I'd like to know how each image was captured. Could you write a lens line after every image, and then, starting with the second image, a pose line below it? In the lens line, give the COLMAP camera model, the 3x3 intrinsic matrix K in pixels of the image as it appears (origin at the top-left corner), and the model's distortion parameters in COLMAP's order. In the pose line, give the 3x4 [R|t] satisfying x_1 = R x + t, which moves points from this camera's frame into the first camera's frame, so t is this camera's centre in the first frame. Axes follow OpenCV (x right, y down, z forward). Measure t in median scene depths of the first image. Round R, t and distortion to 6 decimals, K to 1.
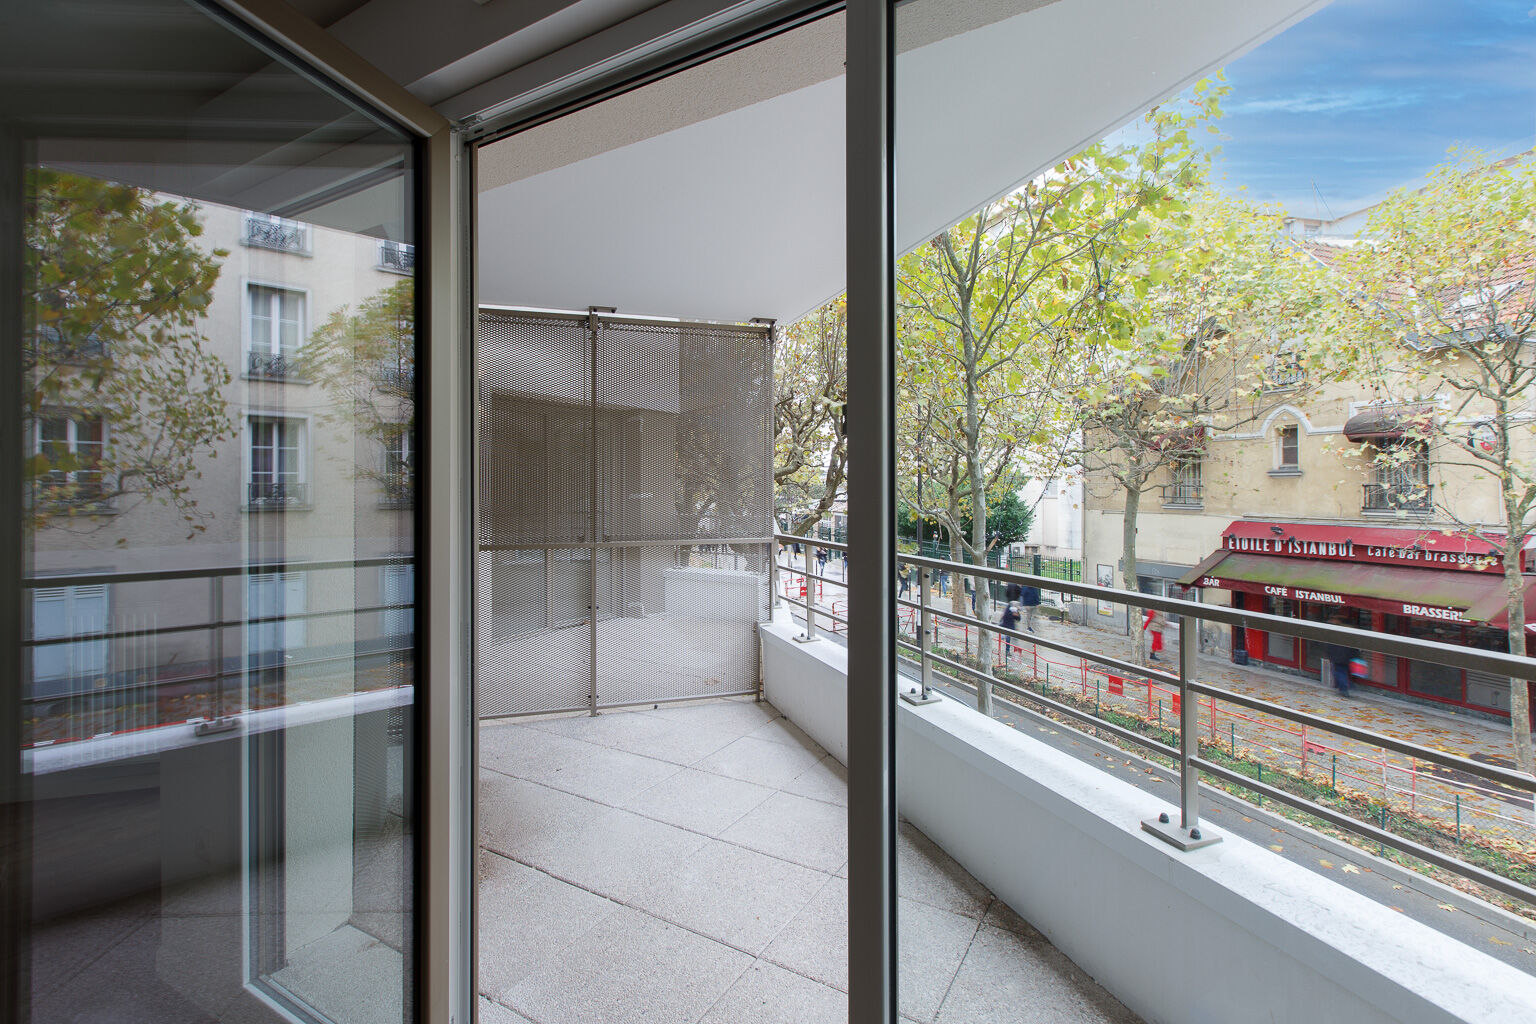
lens RADIAL K [[680.9, 0, 783.0], [0, 680.9, 498.7], [0, 0, 1]] dist [0.005283, 0.000009]
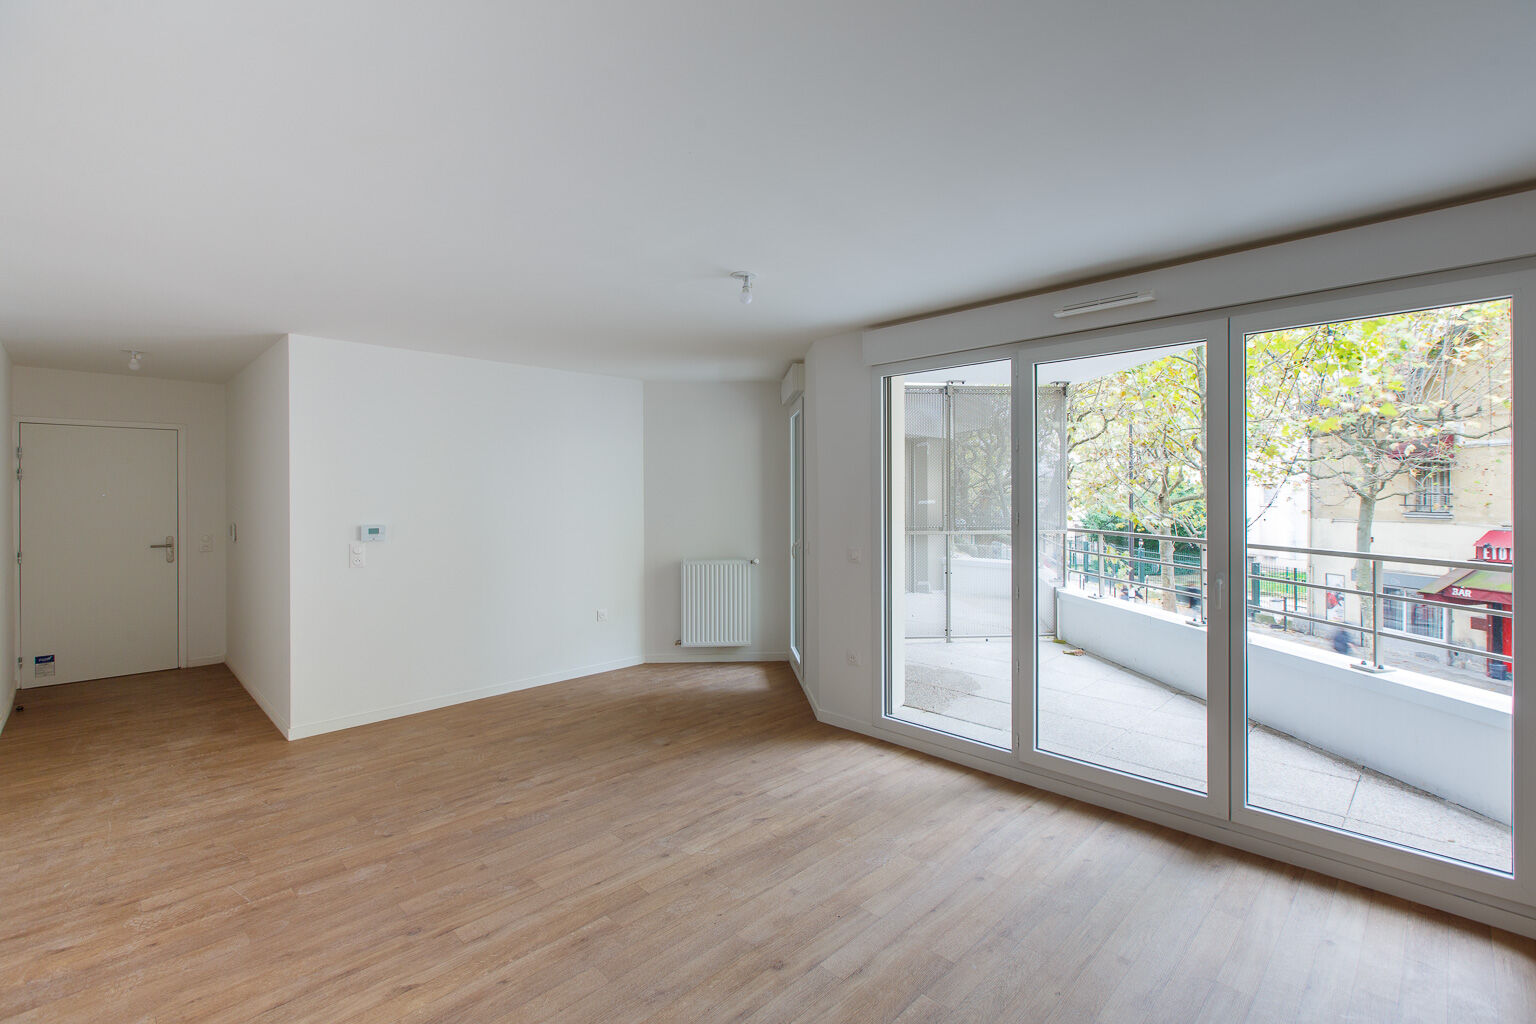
lens RADIAL K [[680.9, 0, 783.0], [0, 680.9, 498.7], [0, 0, 1]] dist [0.005283, 0.000009]
pose [[0.971184, 0.002035, -0.238322, -0.087298], [-0.004743, 0.999931, -0.010789, 0.002925], [0.238283, 0.011608, 0.971126, -0.191585]]
